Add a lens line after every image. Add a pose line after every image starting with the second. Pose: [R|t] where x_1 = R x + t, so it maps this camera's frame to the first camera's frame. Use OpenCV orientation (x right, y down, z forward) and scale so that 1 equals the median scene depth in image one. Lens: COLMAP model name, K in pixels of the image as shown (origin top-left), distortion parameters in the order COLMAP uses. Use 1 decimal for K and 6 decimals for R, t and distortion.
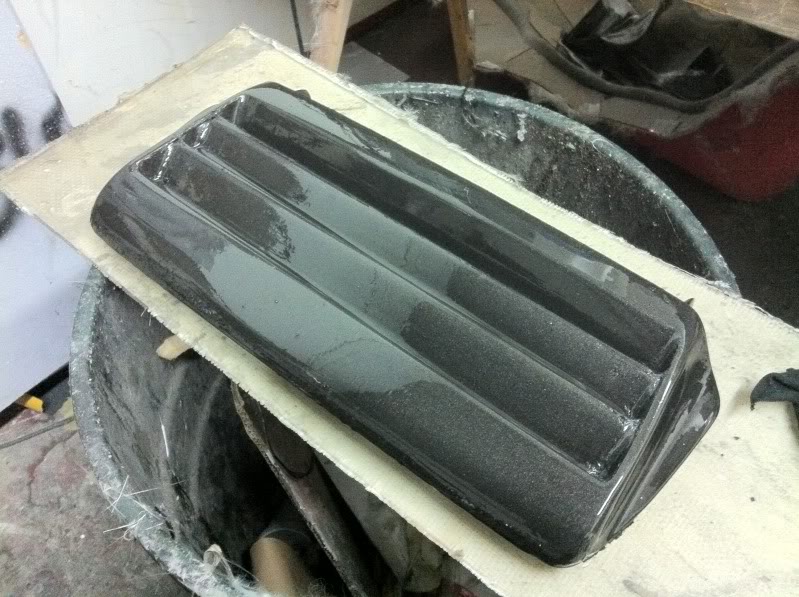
lens RADIAL K [[742.1, 0, 399.5], [0, 742.1, 298.5], [0, 0, 1]] dist [-0.009380, -0.017686]
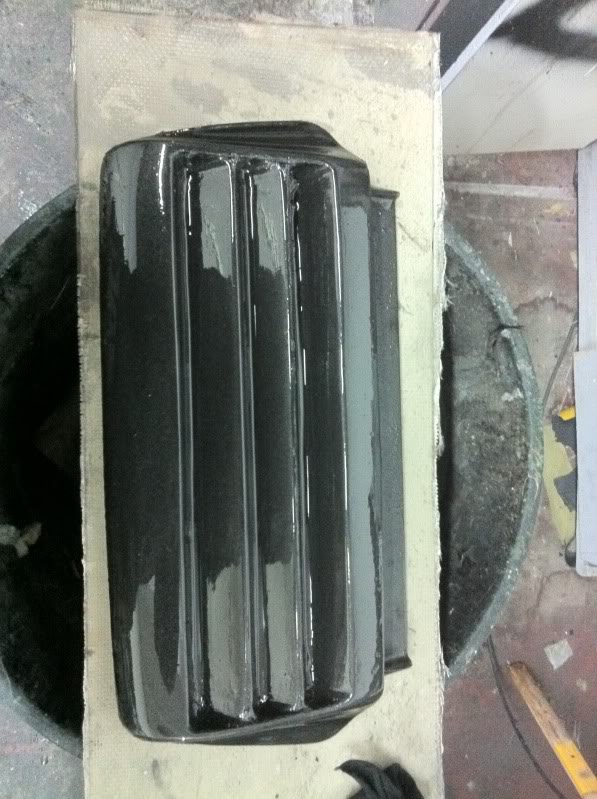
lens RADIAL K [[742.1, 0, 298.5], [0, 742.1, 399.5], [0, 0, 1]] dist [-0.009380, -0.017686]
pose [[0.631380, 0.764392, 0.130631, -0.140869], [-0.723171, 0.519564, 0.455057, -0.529125], [0.279971, -0.381783, 0.880828, 0.122390]]
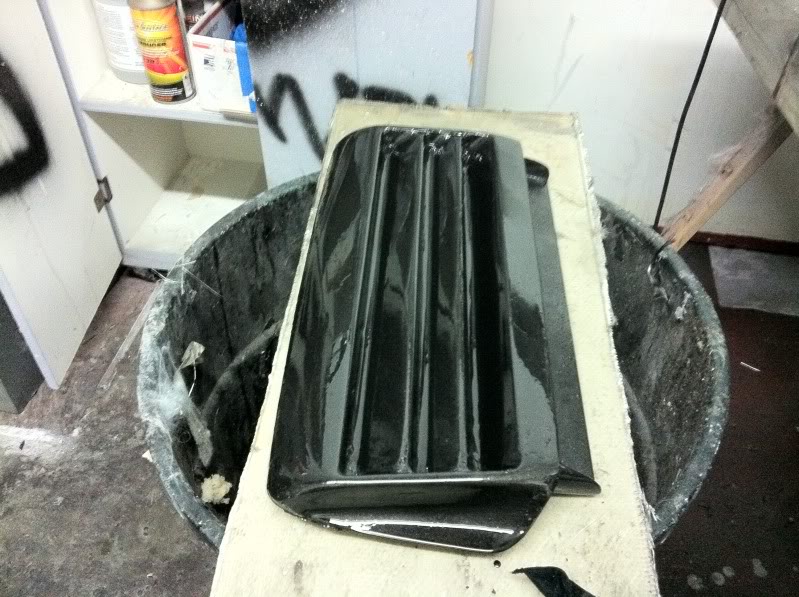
lens RADIAL K [[742.1, 0, 399.5], [0, 742.1, 298.5], [0, 0, 1]] dist [-0.009380, -0.017686]
pose [[0.574759, 0.580129, -0.577150, 0.589948], [-0.669344, 0.739027, 0.076271, -0.070359], [0.470776, 0.342475, 0.813069, 0.020865]]
